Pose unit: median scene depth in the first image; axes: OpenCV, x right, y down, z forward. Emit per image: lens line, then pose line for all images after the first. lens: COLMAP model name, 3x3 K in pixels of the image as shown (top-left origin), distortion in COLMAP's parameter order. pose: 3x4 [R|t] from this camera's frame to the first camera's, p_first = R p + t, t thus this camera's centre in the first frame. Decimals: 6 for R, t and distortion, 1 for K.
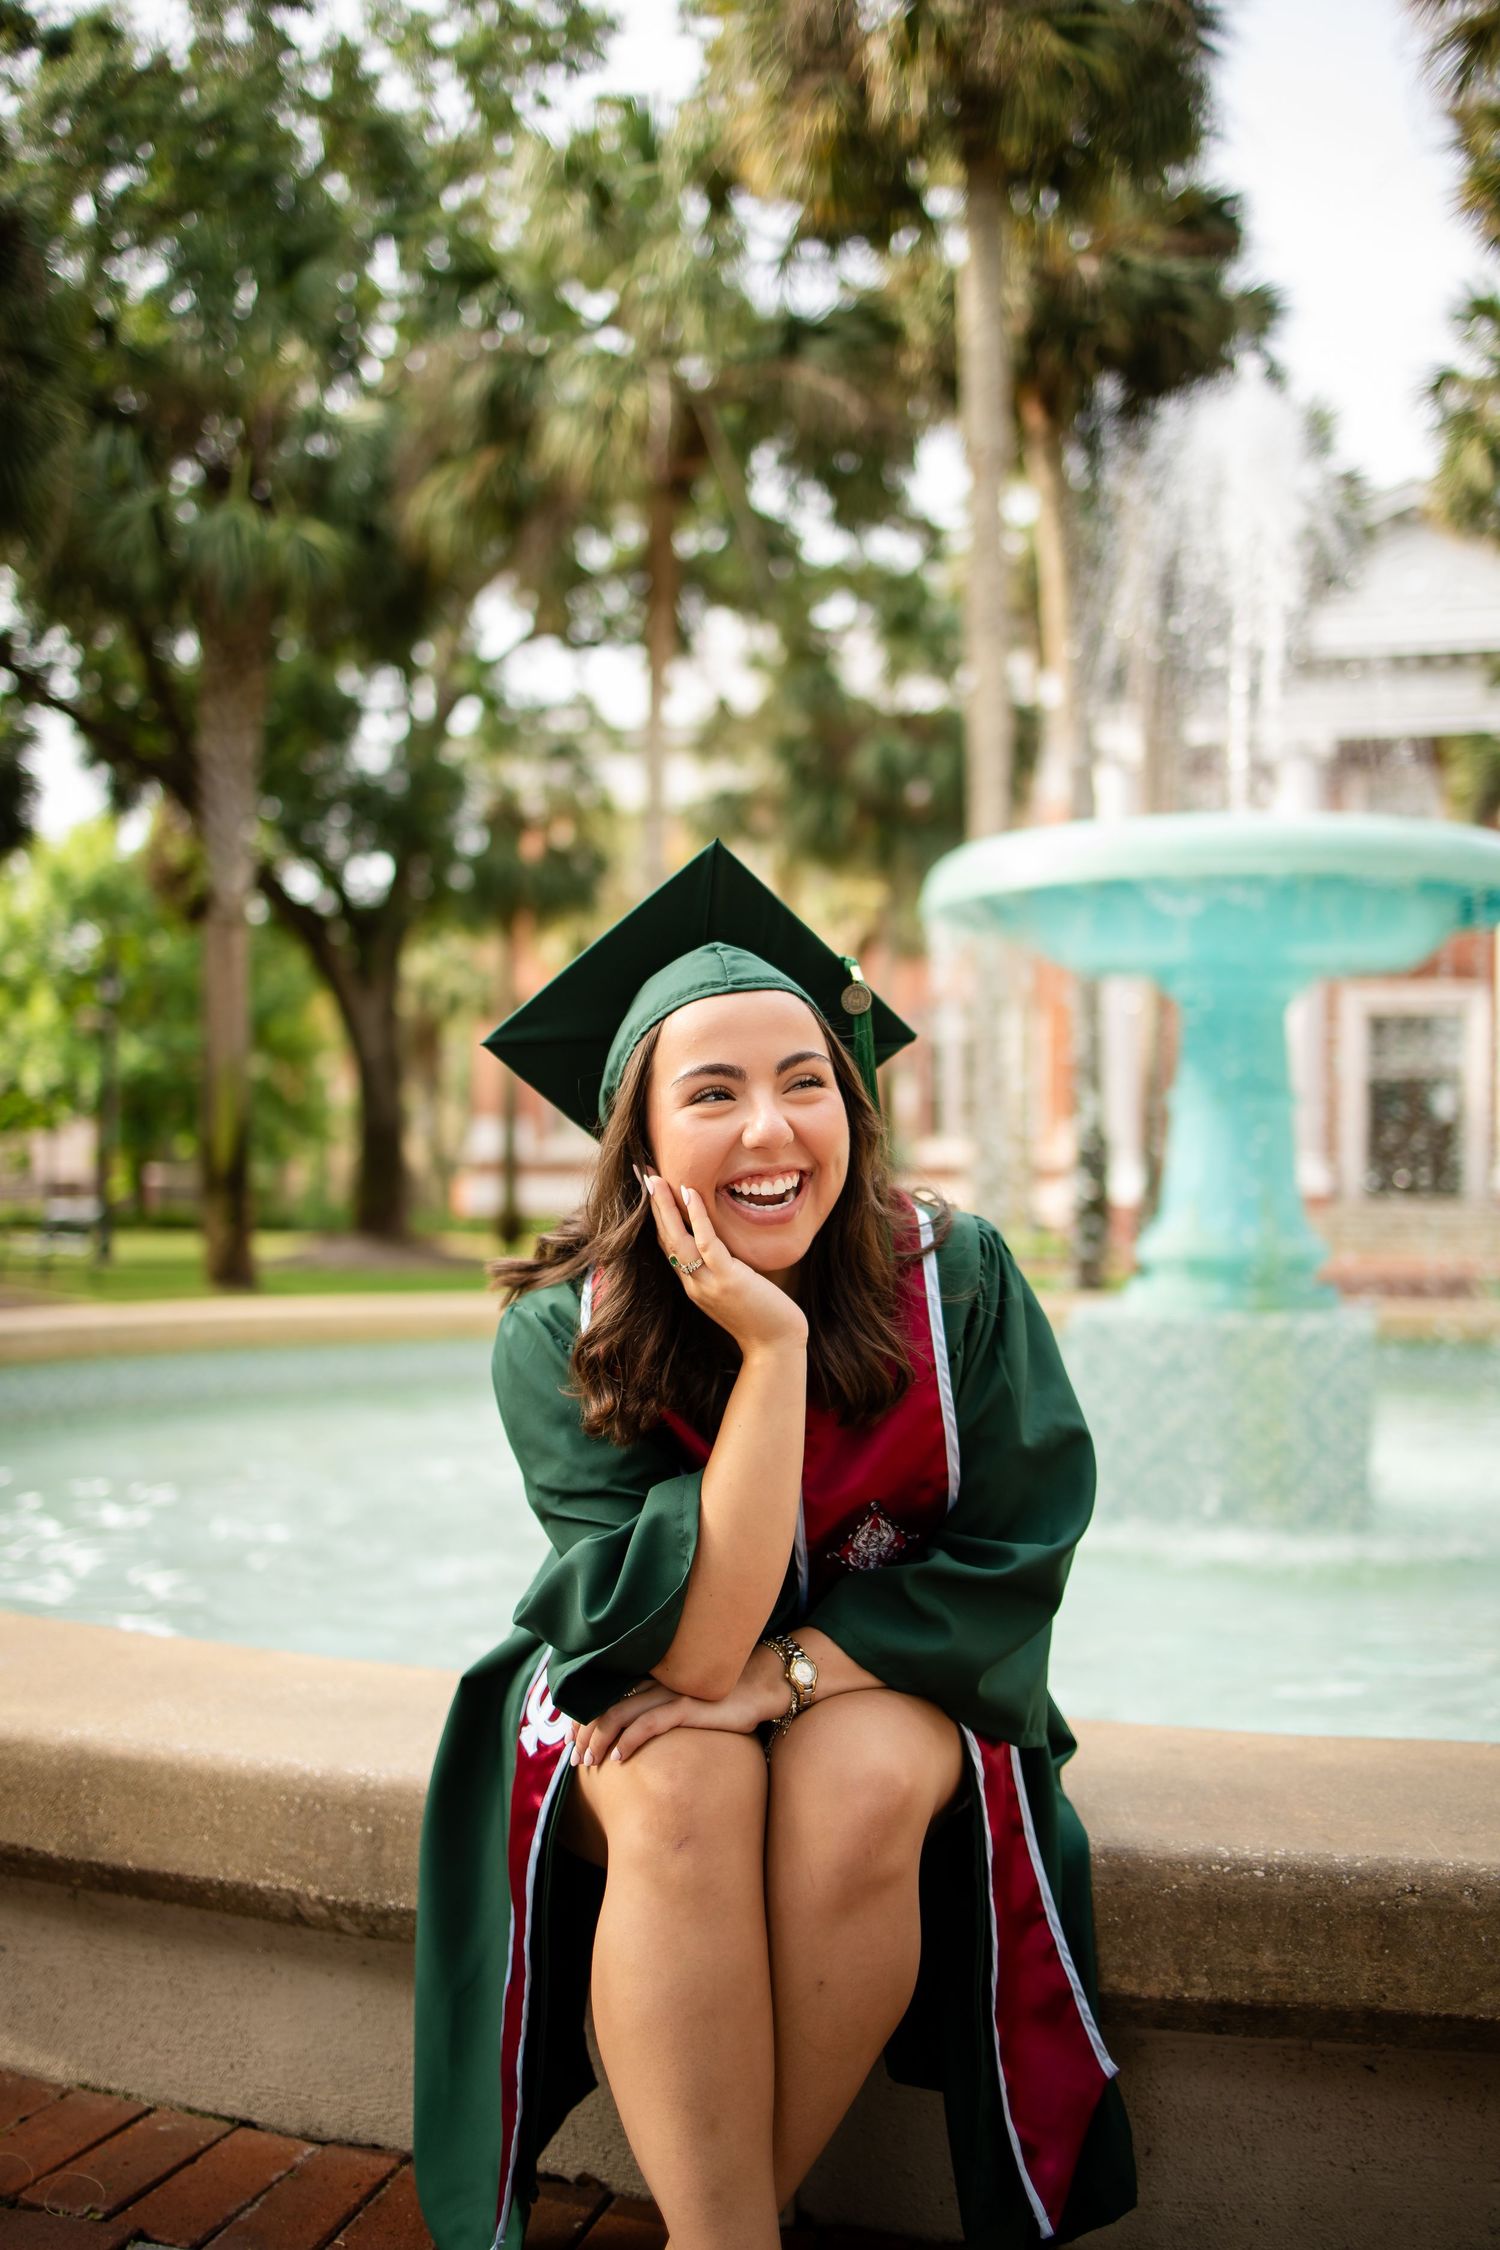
lens RADIAL K [[2267.6, 0, 755.1], [0, 2267.6, 1127.7], [0, 0, 1]] dist [-0.055085, 0.030749]
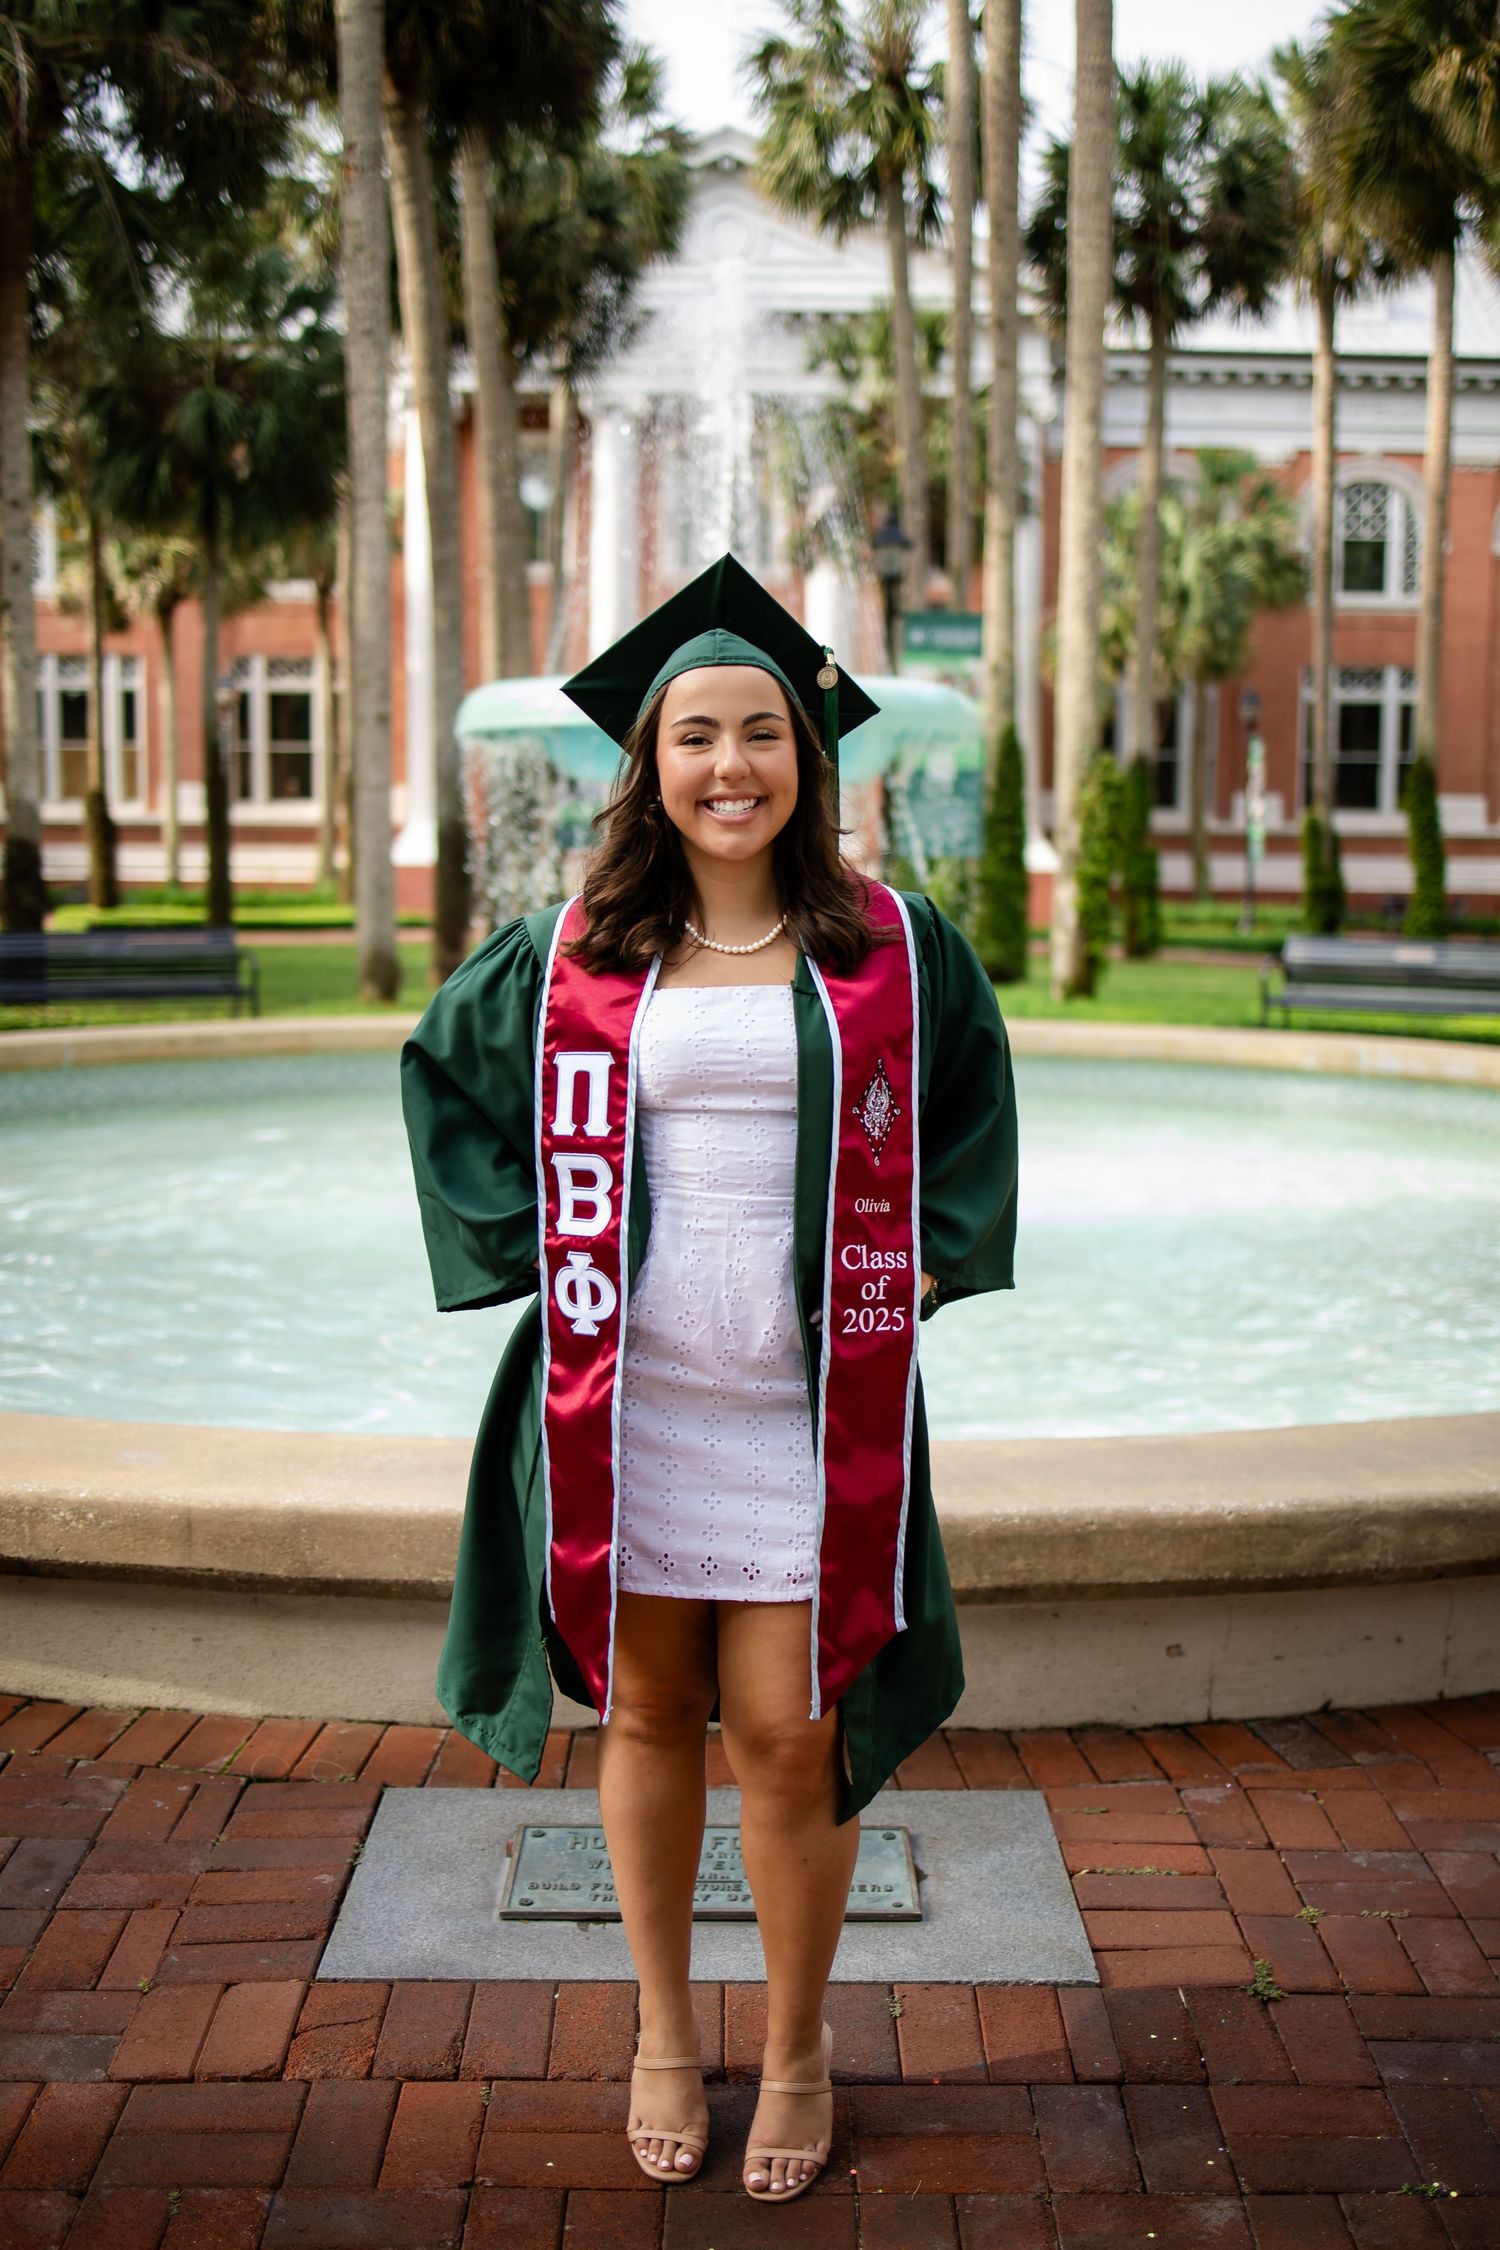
lens RADIAL K [[2356.6, 0, 741.2], [0, 2356.6, 1118.8], [0, 0, 1]] dist [-0.038459, 0.028792]
pose [[0.953403, -0.040172, 0.299013, -0.519954], [-0.005588, 0.988574, 0.150633, -0.273087], [-0.301648, -0.145285, 0.942285, -0.682510]]
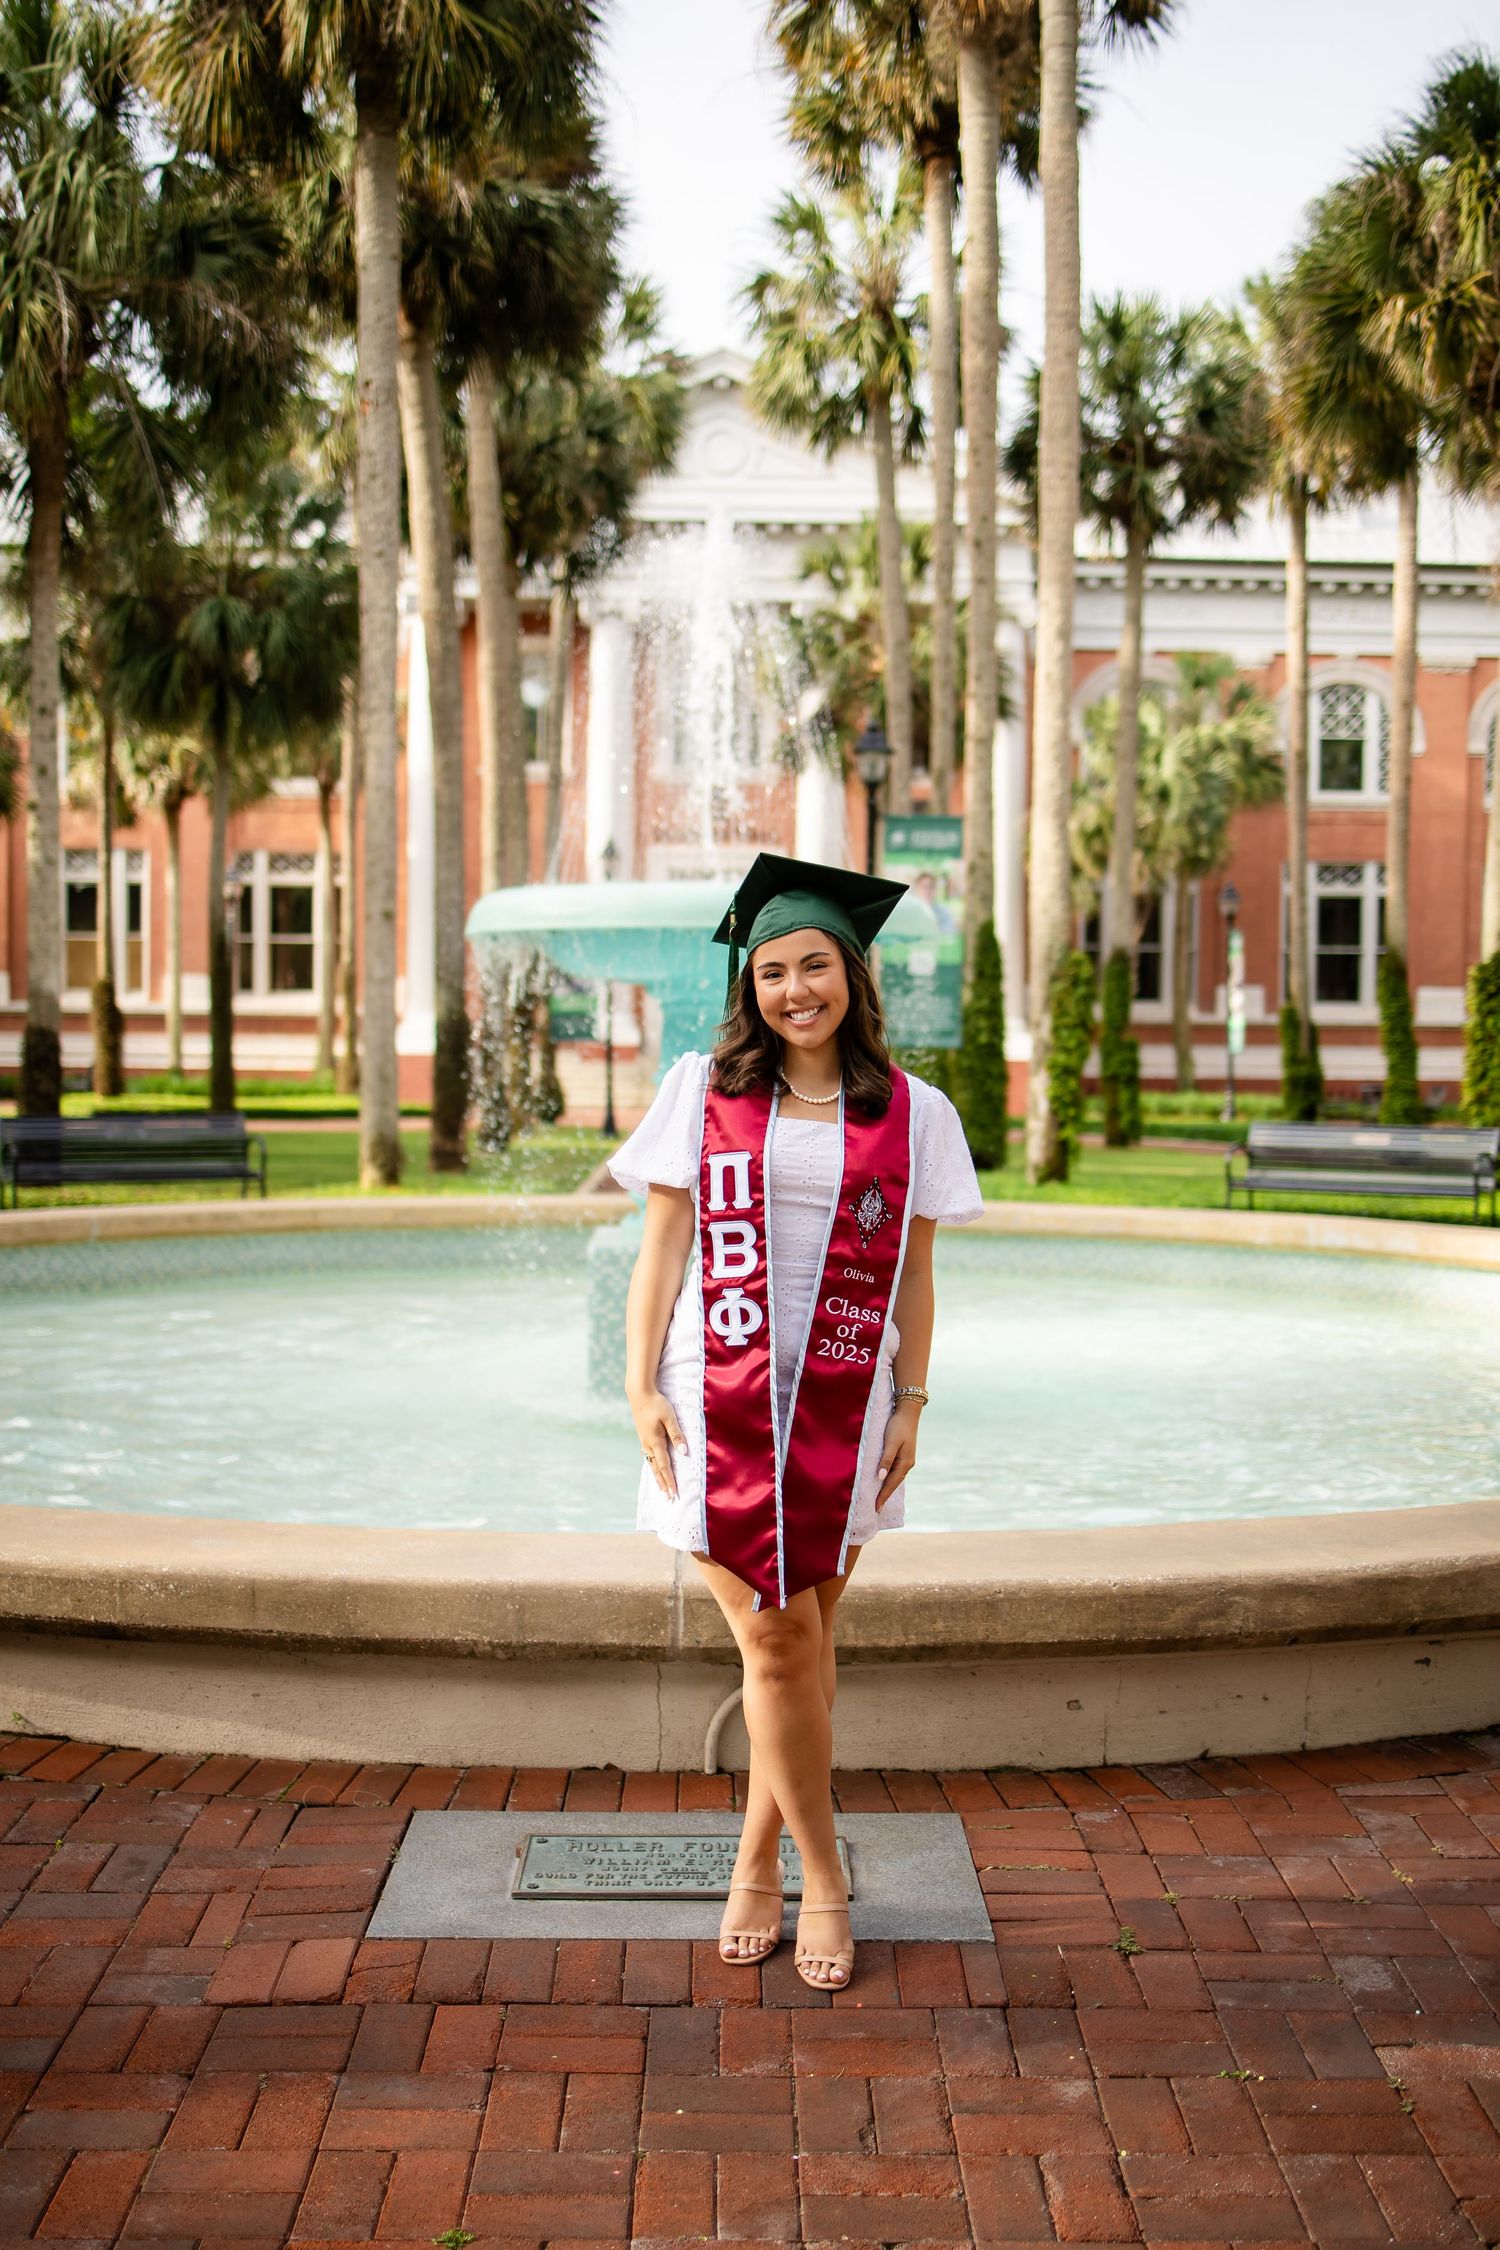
lens RADIAL K [[2373.7, 0, 751.5], [0, 2373.7, 1134.8], [0, 0, 1]] dist [-0.058042, 0.051533]
pose [[0.951530, -0.016597, 0.307108, -0.623474], [-0.007613, 0.996966, 0.077469, -0.287579], [-0.307462, -0.076052, 0.948516, -1.085191]]
